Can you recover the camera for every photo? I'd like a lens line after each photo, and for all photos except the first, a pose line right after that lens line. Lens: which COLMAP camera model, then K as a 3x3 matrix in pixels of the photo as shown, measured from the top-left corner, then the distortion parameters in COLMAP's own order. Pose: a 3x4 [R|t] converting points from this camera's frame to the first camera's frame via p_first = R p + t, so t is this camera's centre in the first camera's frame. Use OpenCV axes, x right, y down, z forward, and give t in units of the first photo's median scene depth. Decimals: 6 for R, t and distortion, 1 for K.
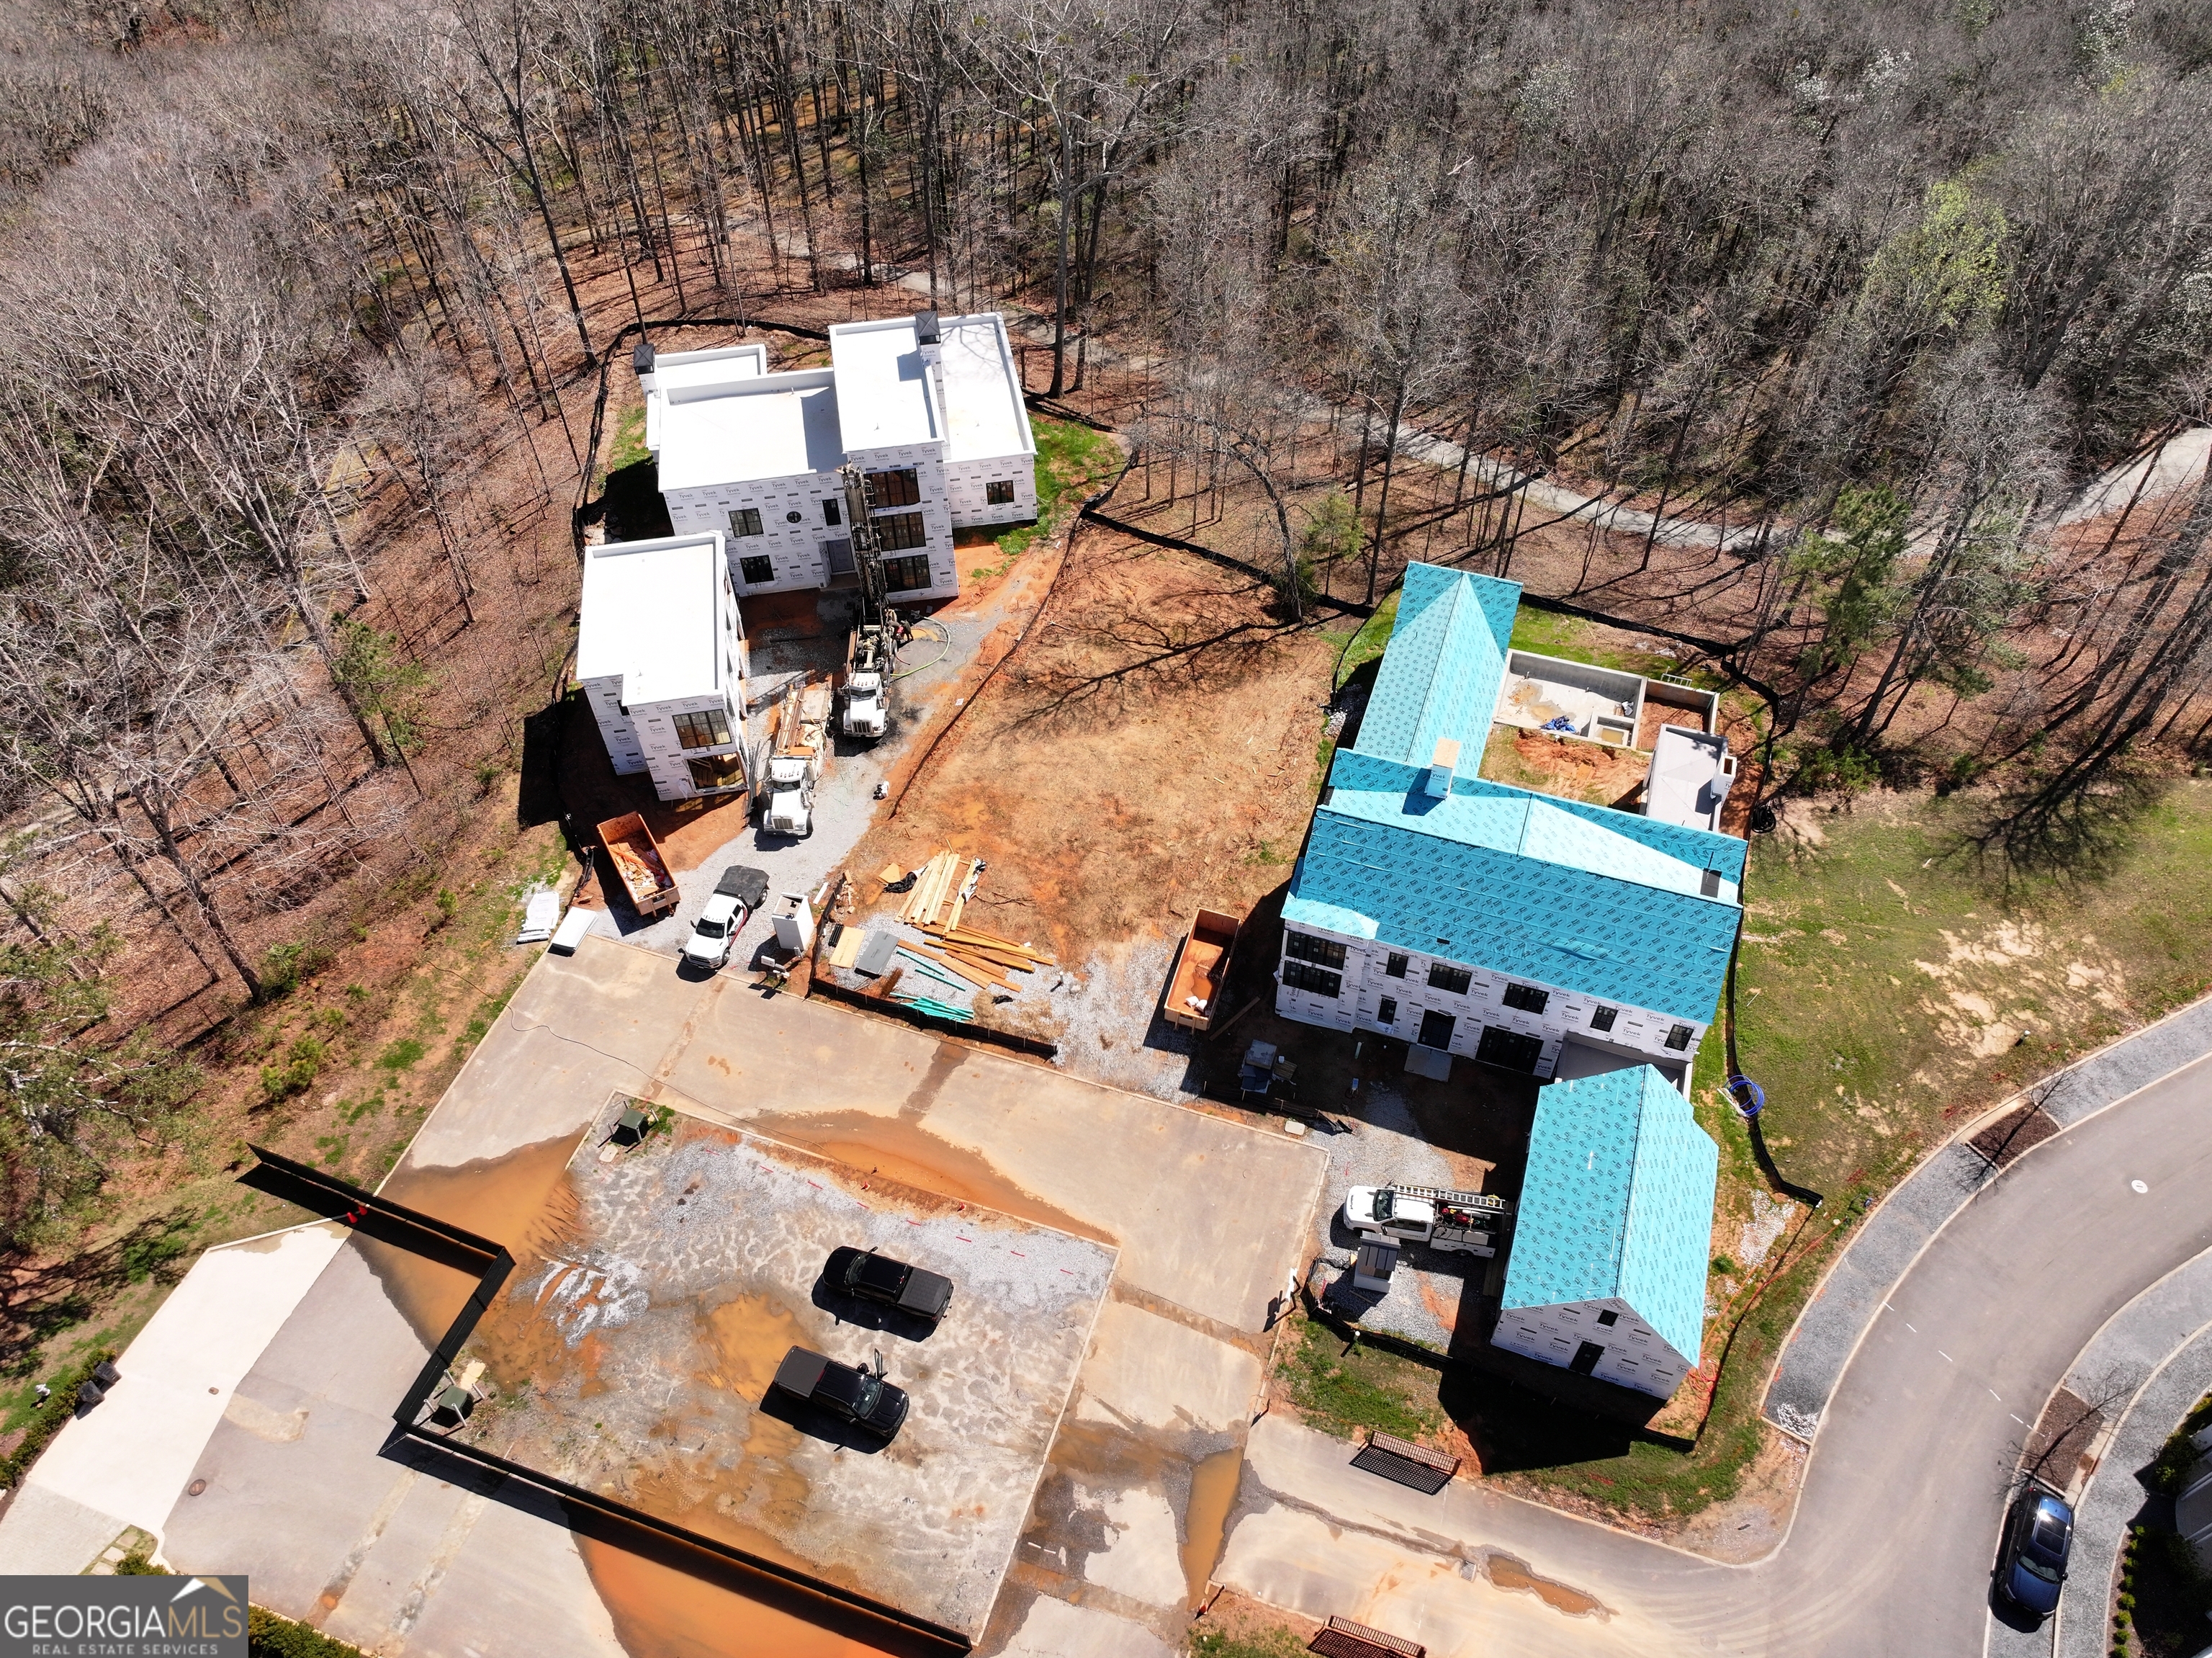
lens RADIAL K [[1550.3, 0, 1113.5], [0, 1550.3, 816.3], [0, 0, 1]] dist [0.004860, 0.011154]
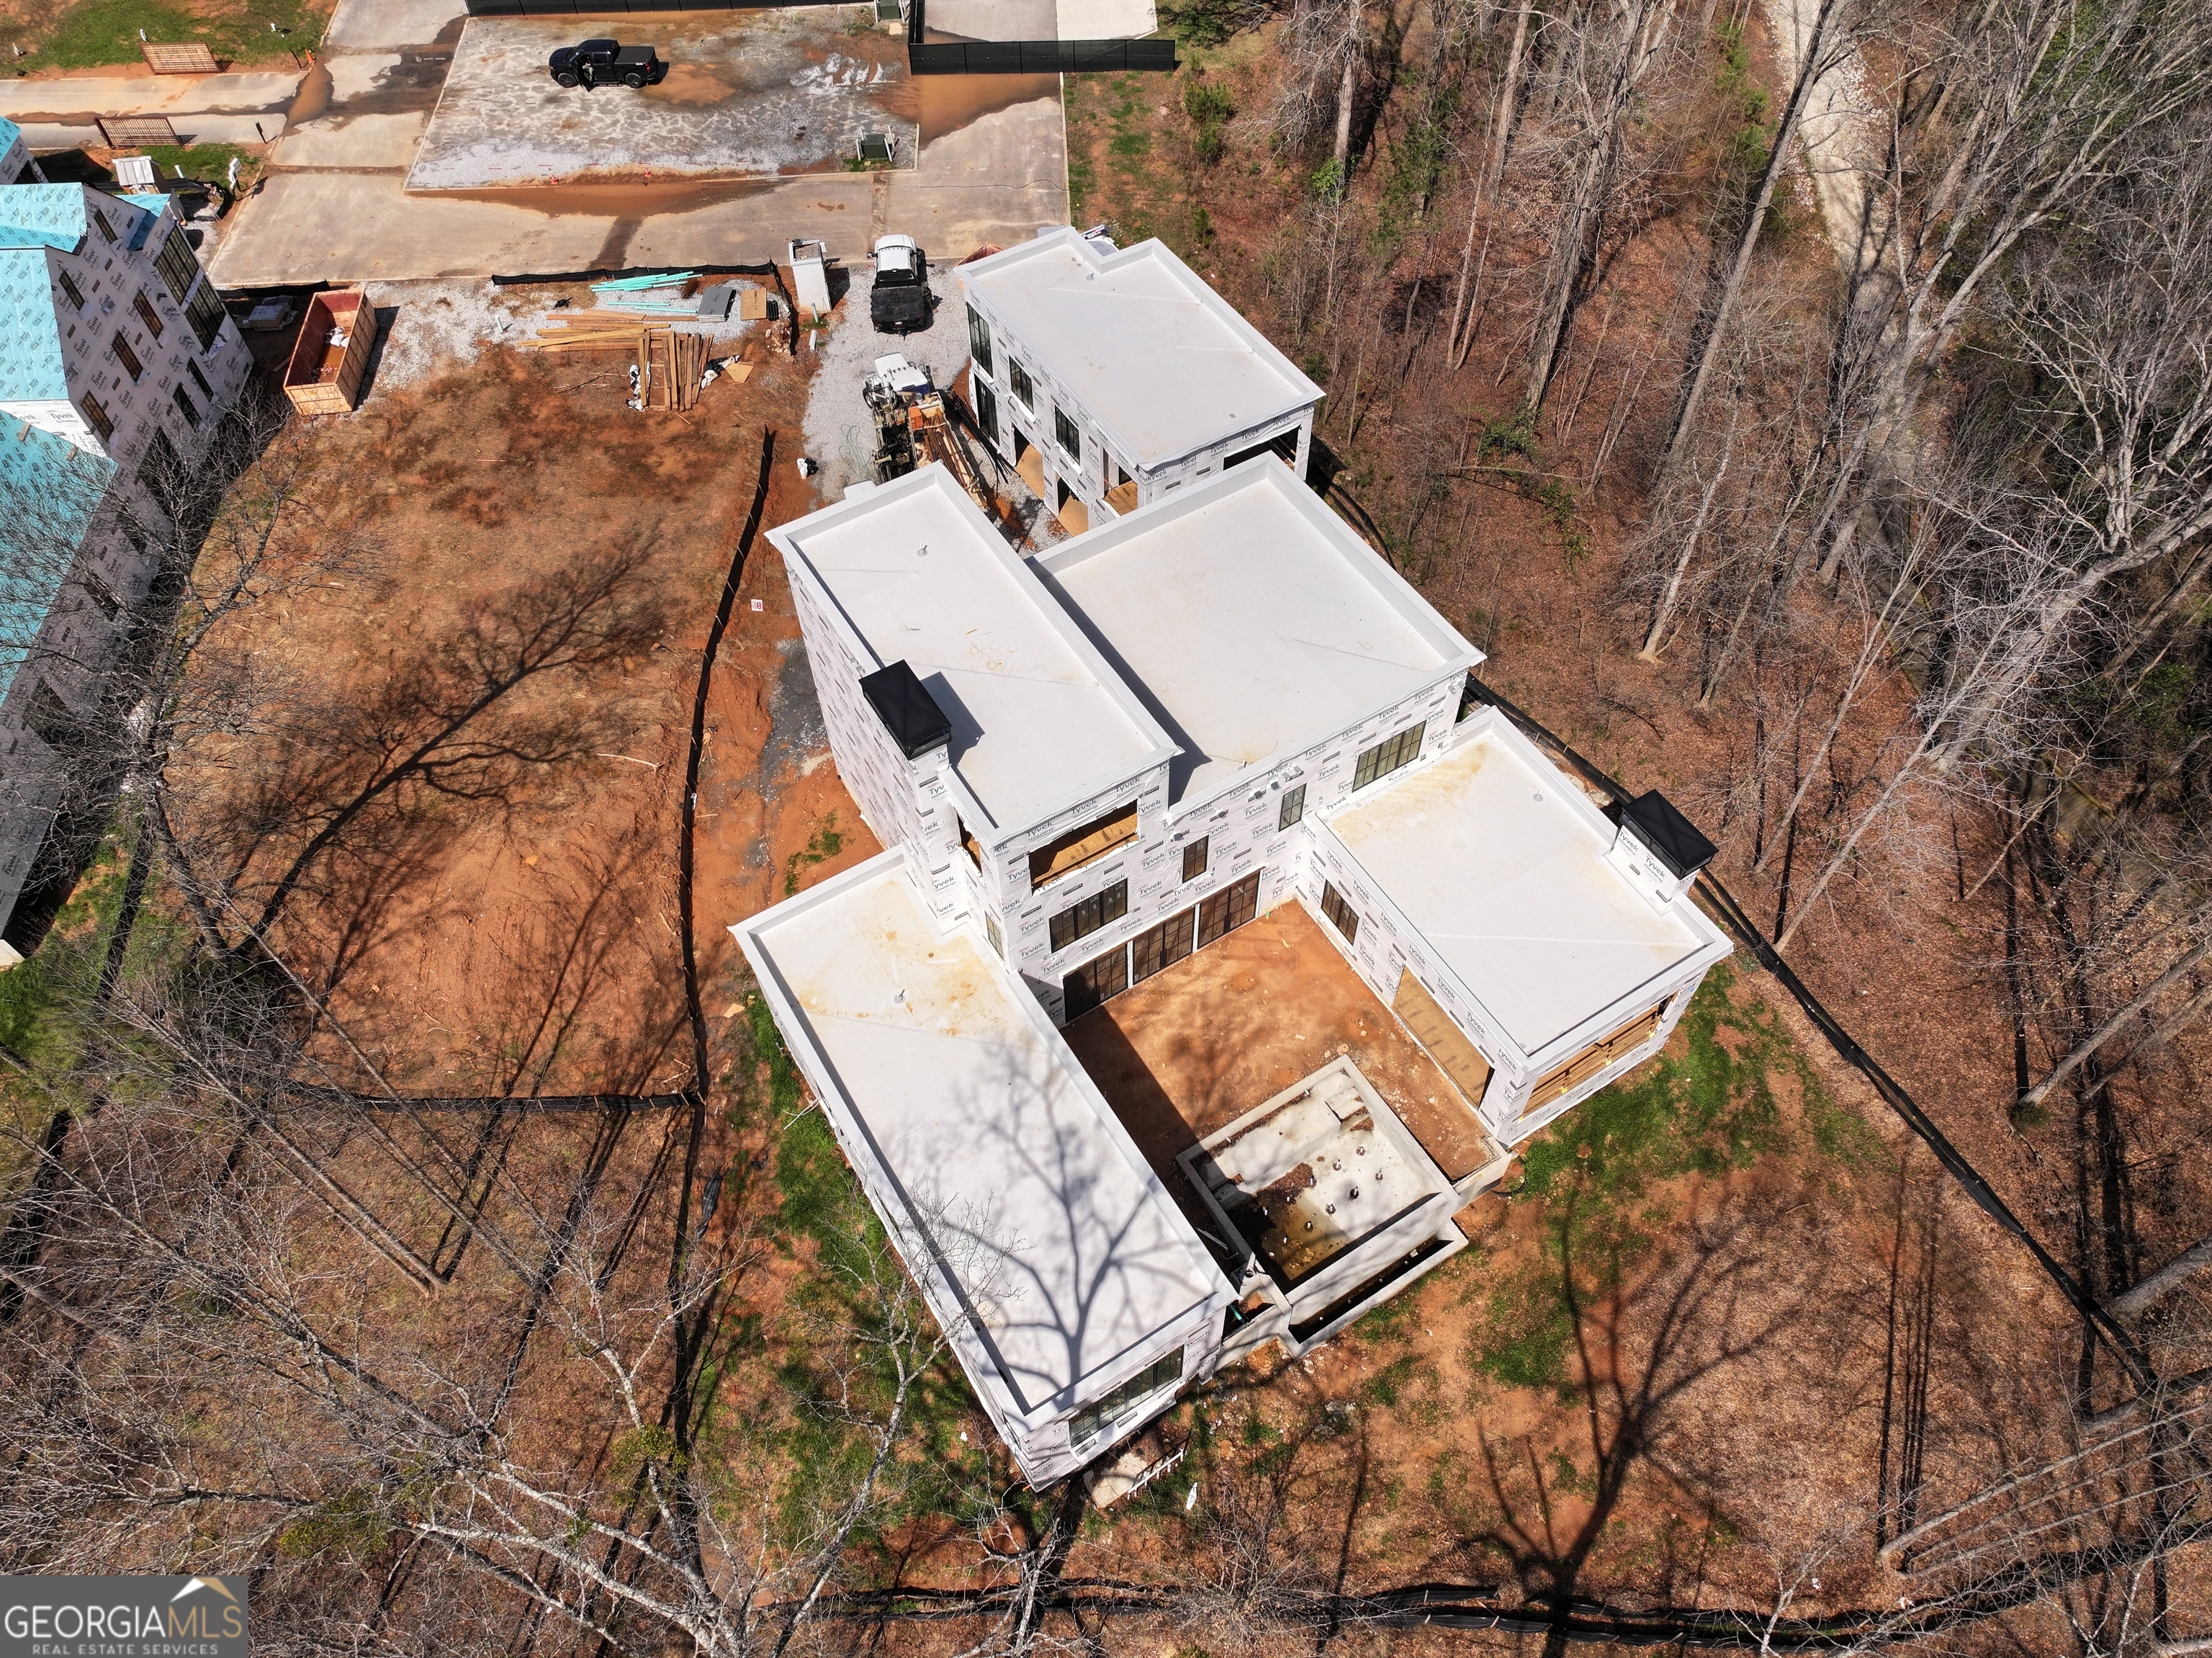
lens RADIAL K [[1512.3, 0, 1116.7], [0, 1512.3, 836.6], [0, 0, 1]] dist [-0.001638, 0.017393]
pose [[-0.928440, 0.317663, -0.192585, -0.092339], [-0.263374, -0.197277, 0.944307, -0.797810], [0.261979, 0.927455, 0.266824, 1.024980]]
